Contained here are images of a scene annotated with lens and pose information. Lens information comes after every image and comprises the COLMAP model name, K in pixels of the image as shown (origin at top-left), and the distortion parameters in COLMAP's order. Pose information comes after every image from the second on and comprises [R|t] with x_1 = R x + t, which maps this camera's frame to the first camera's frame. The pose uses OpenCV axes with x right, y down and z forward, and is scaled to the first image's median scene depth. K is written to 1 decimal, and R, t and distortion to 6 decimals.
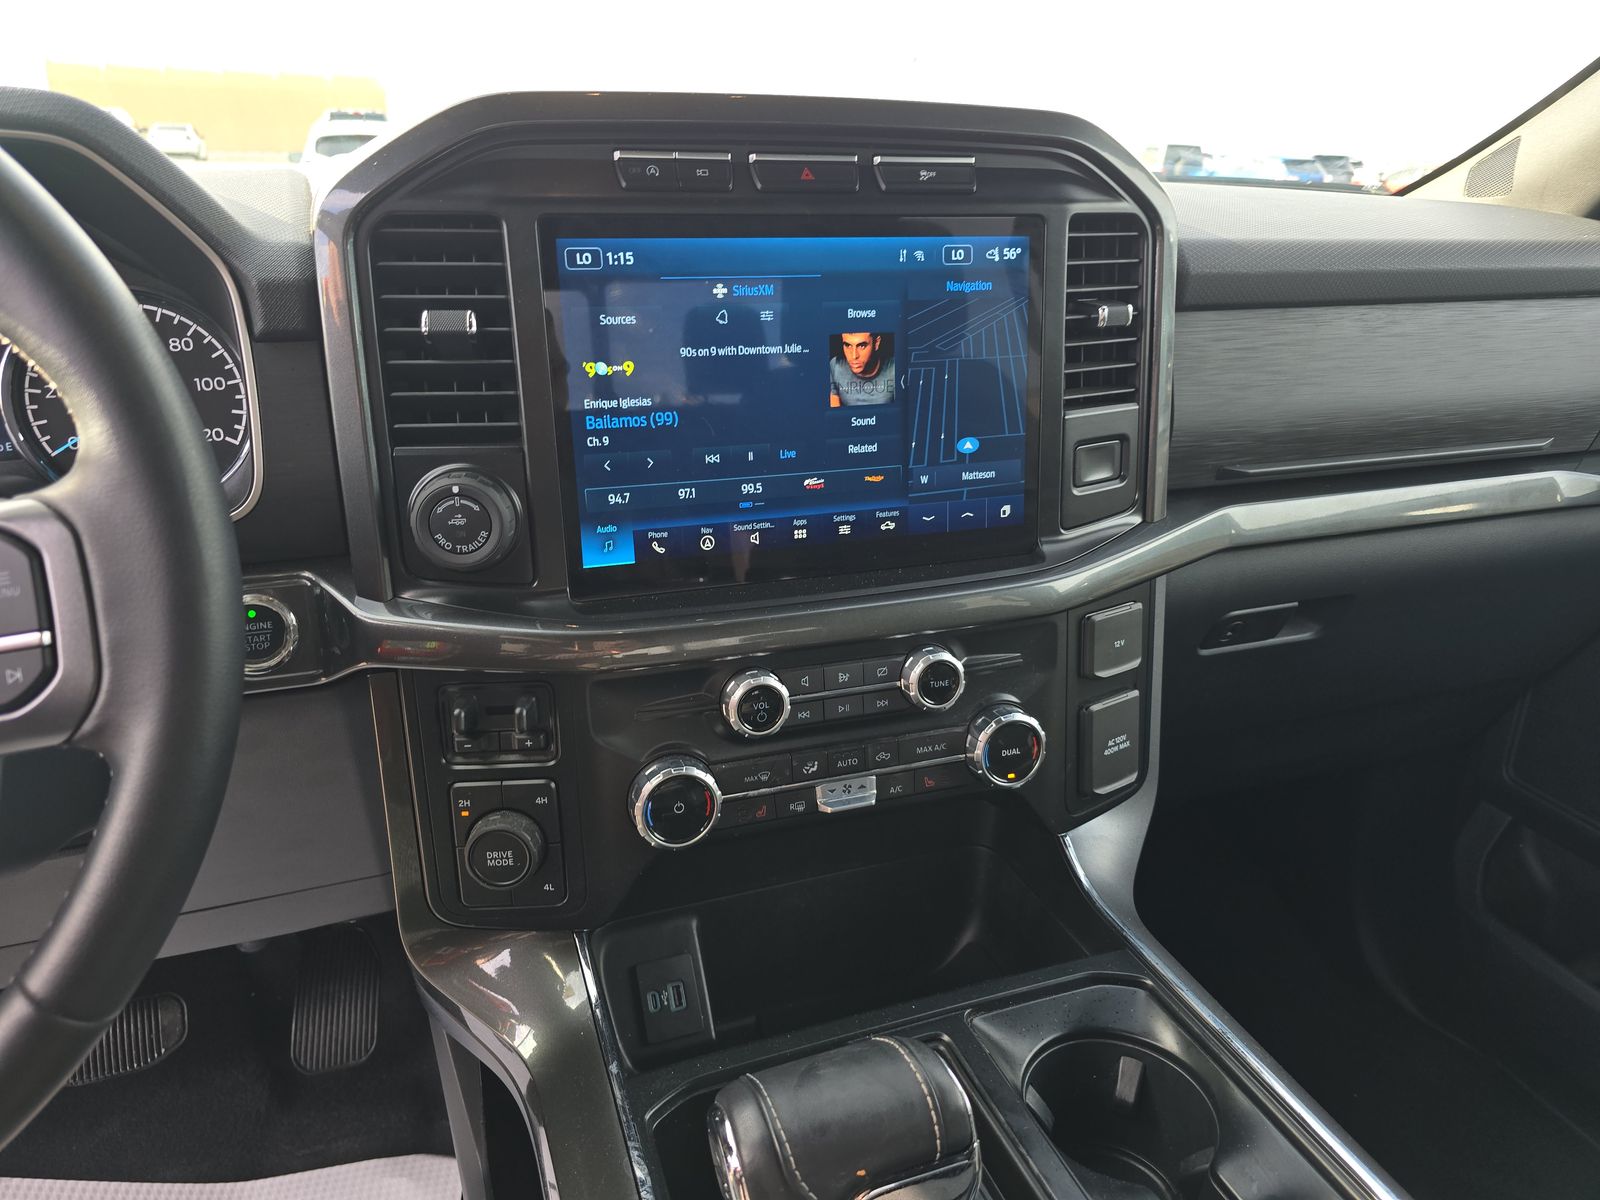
lens RADIAL K [[1075.8, 0, 785.6], [0, 1075.8, 603.4], [0, 0, 1]] dist [0.042084, -0.025765]
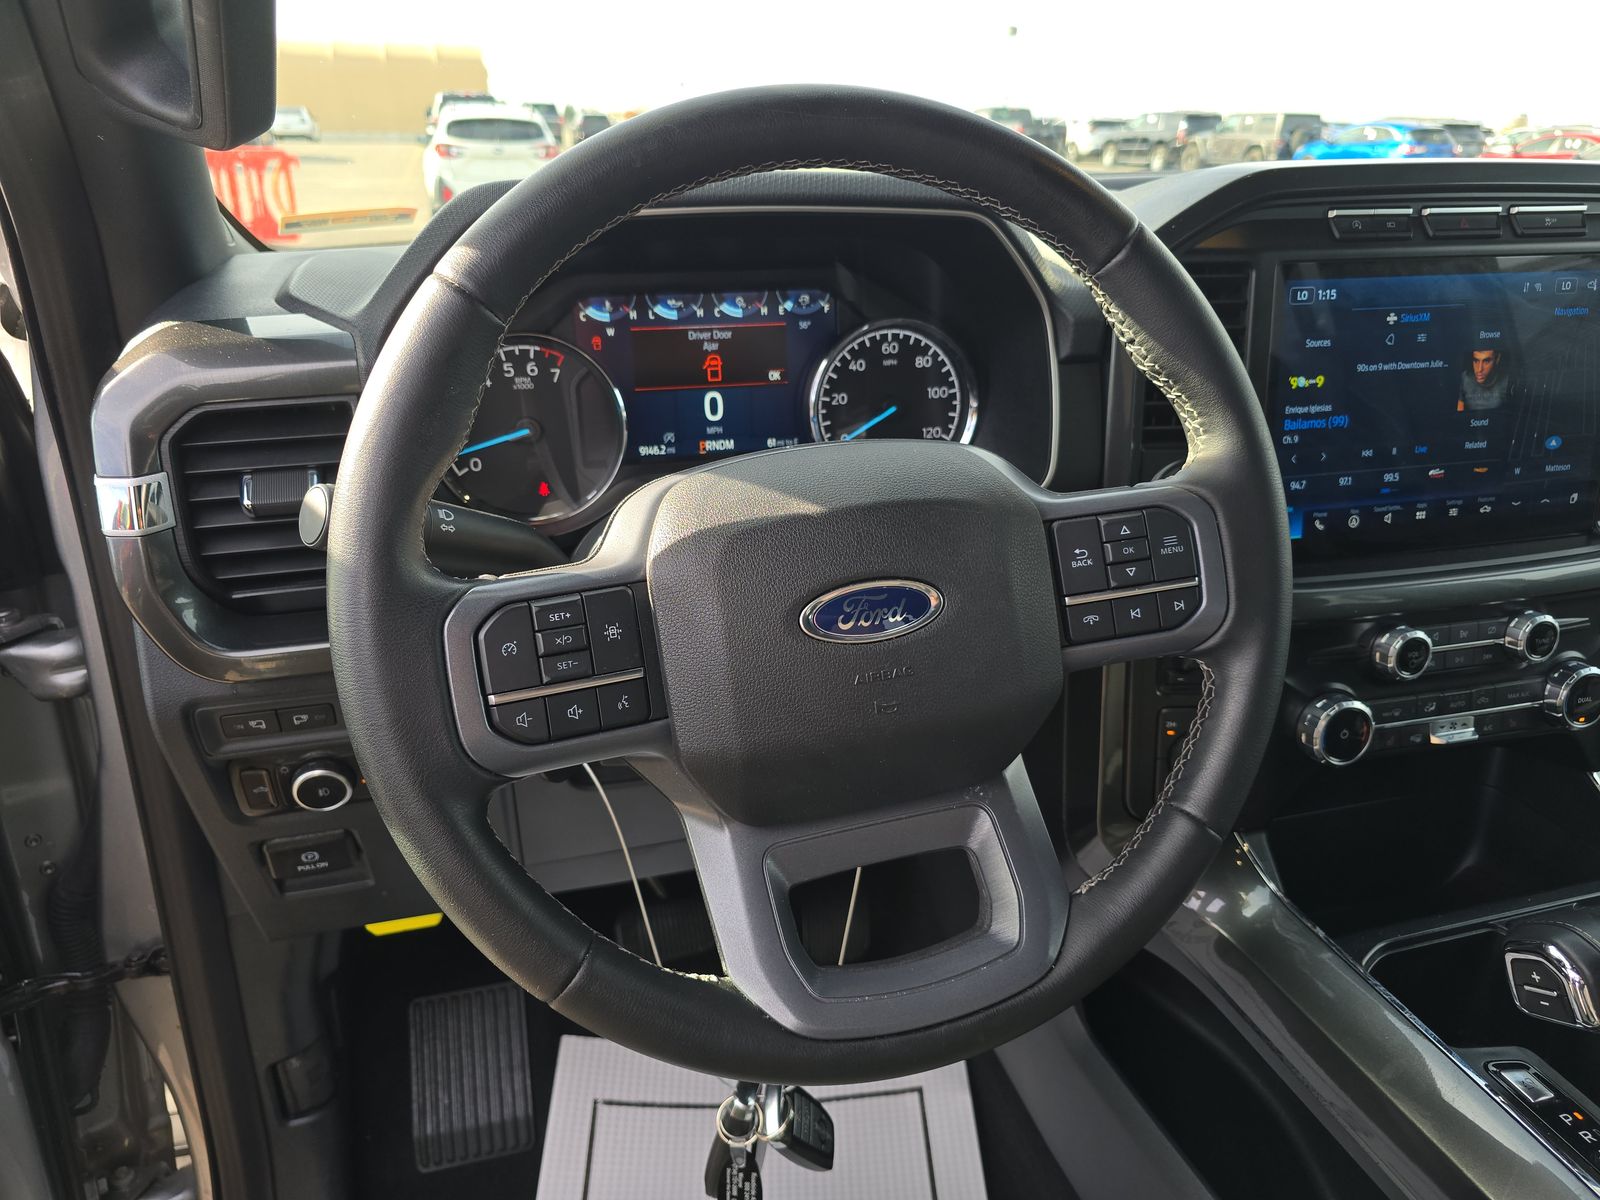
lens RADIAL K [[1075.8, 0, 812.5], [0, 1075.8, 593.5], [0, 0, 1]] dist [0.042084, -0.025765]
pose [[0.997642, 0.018446, -0.066107, -0.600235], [-0.017721, 0.999777, 0.011527, 0.022353], [0.066305, -0.010329, 0.997746, -0.277928]]
